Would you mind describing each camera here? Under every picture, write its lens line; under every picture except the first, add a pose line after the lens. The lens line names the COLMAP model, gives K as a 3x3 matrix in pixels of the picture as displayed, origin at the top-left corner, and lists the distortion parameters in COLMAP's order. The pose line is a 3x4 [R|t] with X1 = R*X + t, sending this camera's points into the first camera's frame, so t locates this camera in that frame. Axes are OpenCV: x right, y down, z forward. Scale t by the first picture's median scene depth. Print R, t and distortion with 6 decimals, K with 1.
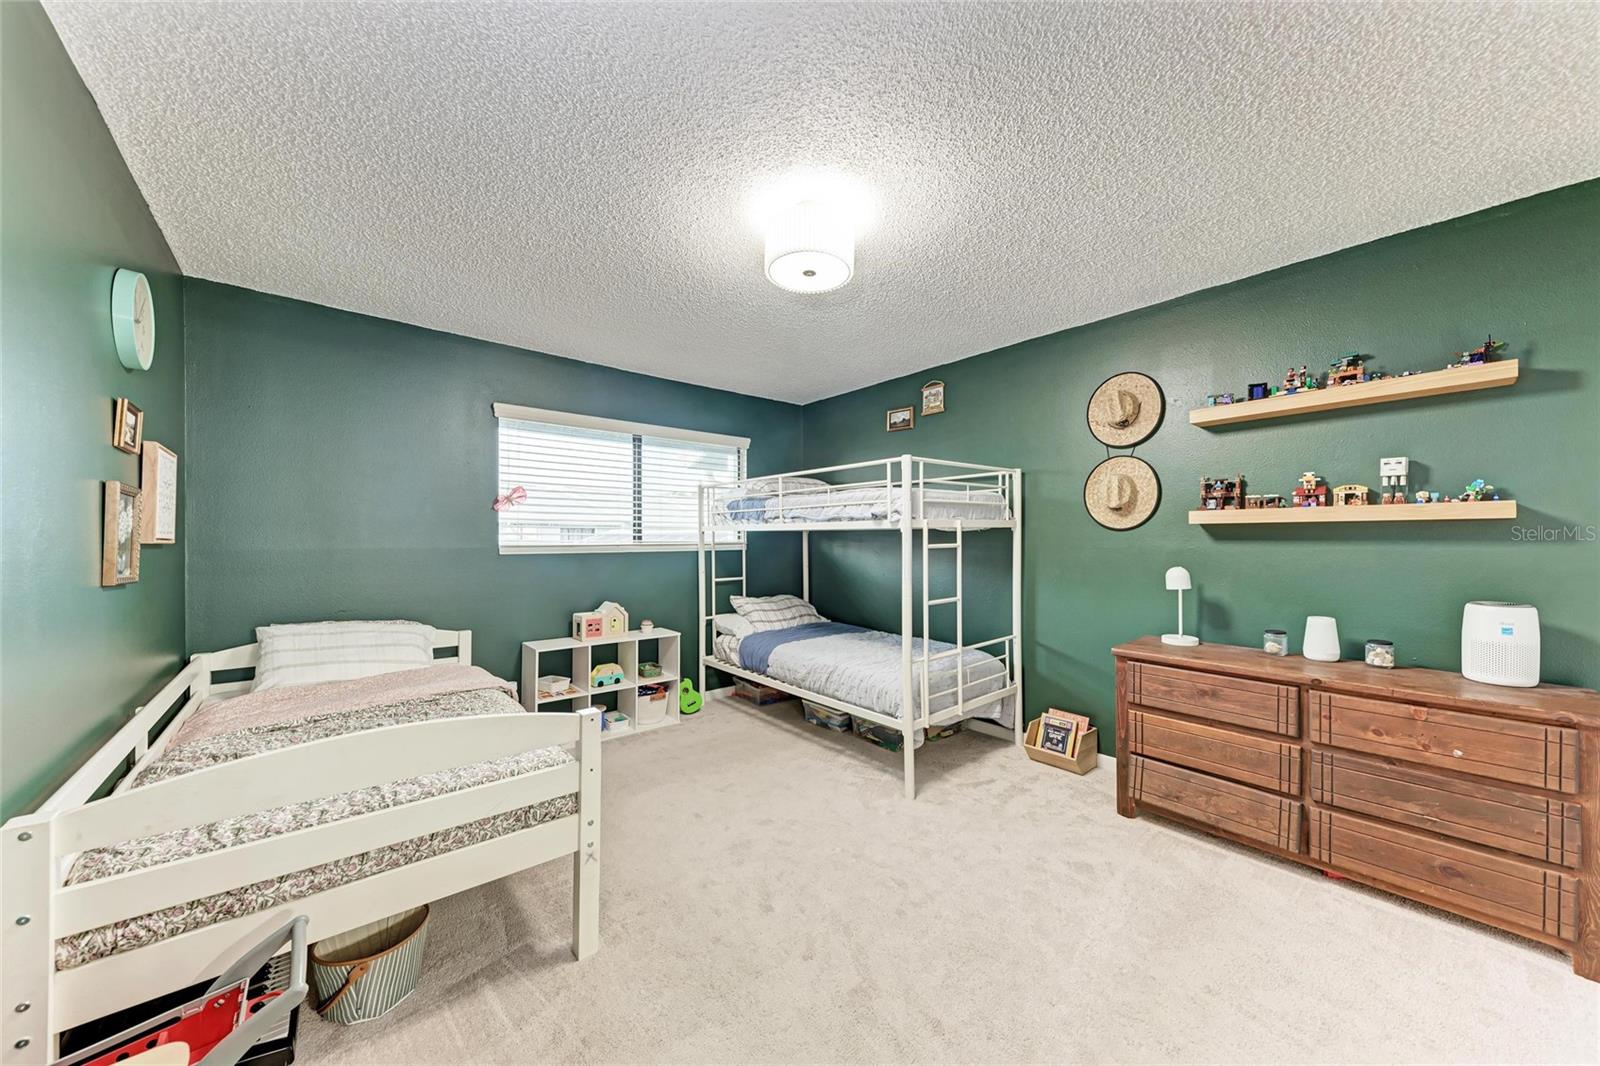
lens RADIAL K [[550.3, 0, 802.0], [0, 550.3, 534.8], [0, 0, 1]] dist [0.002707, 0.000029]
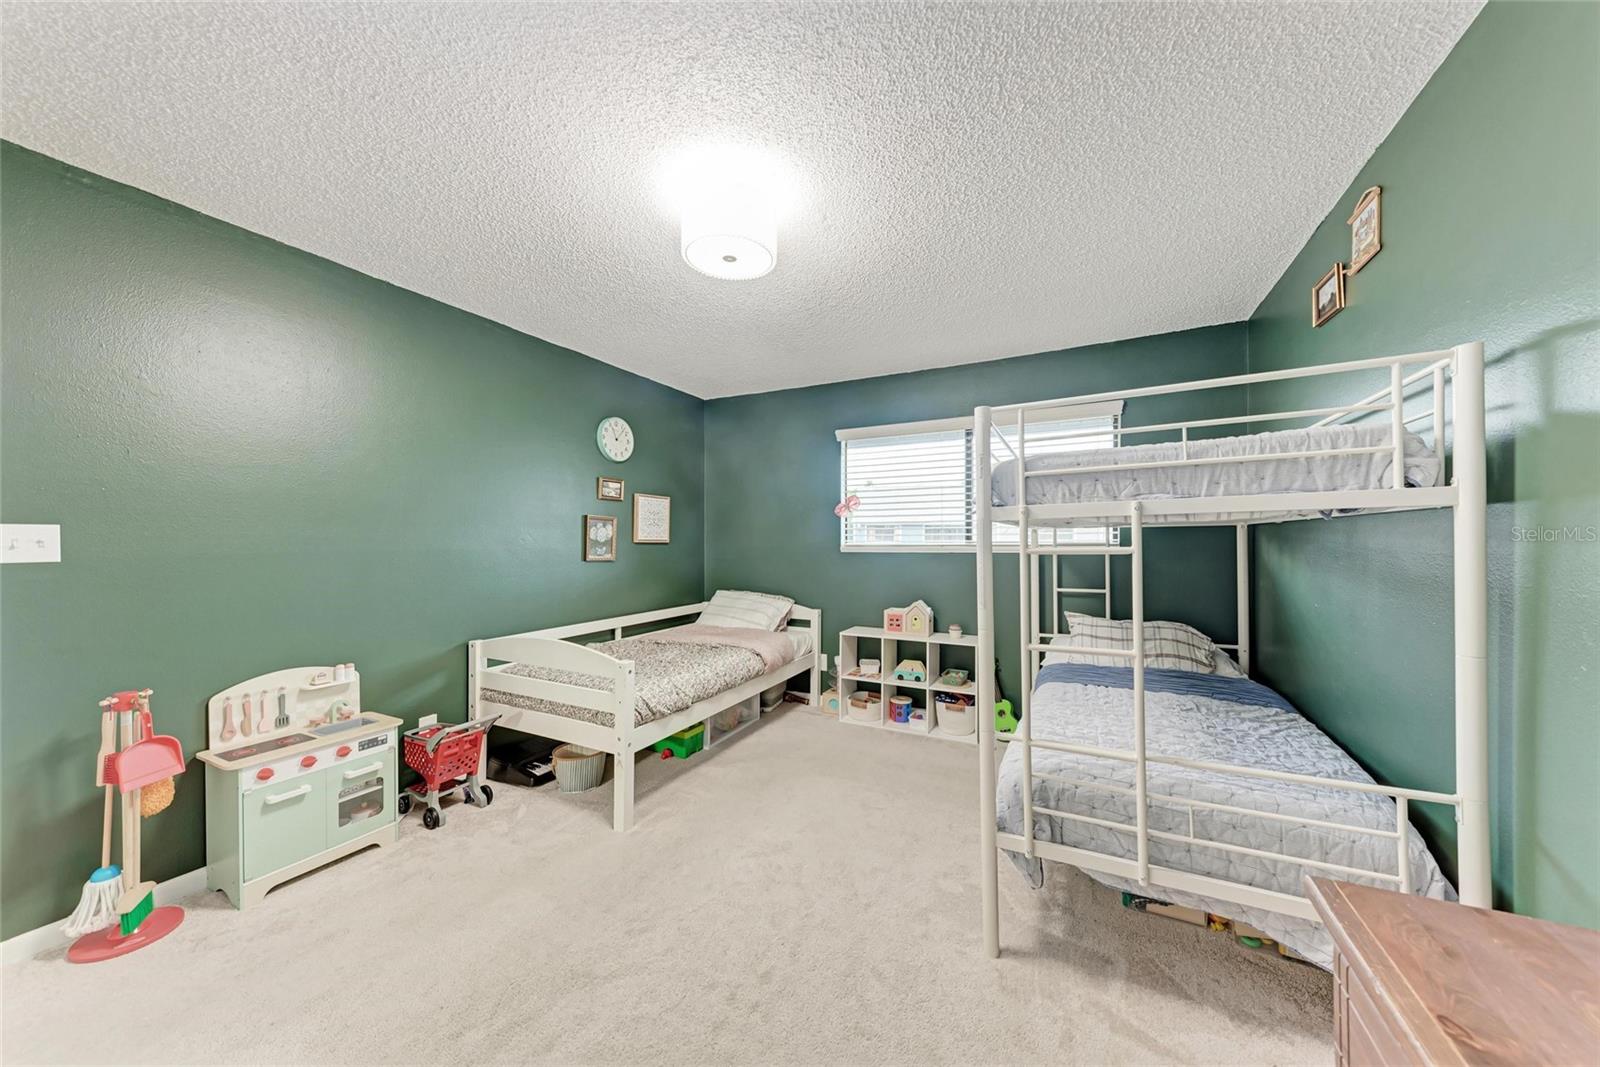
lens RADIAL K [[550.3, 0, 805.9], [0, 550.3, 537.8], [0, 0, 1]] dist [0.002707, 0.000029]
pose [[0.380570, -0.004685, -0.924740, 0.523297], [0.011267, 0.999936, -0.000429, 0.003026], [0.924684, -0.010256, 0.380598, 0.424164]]
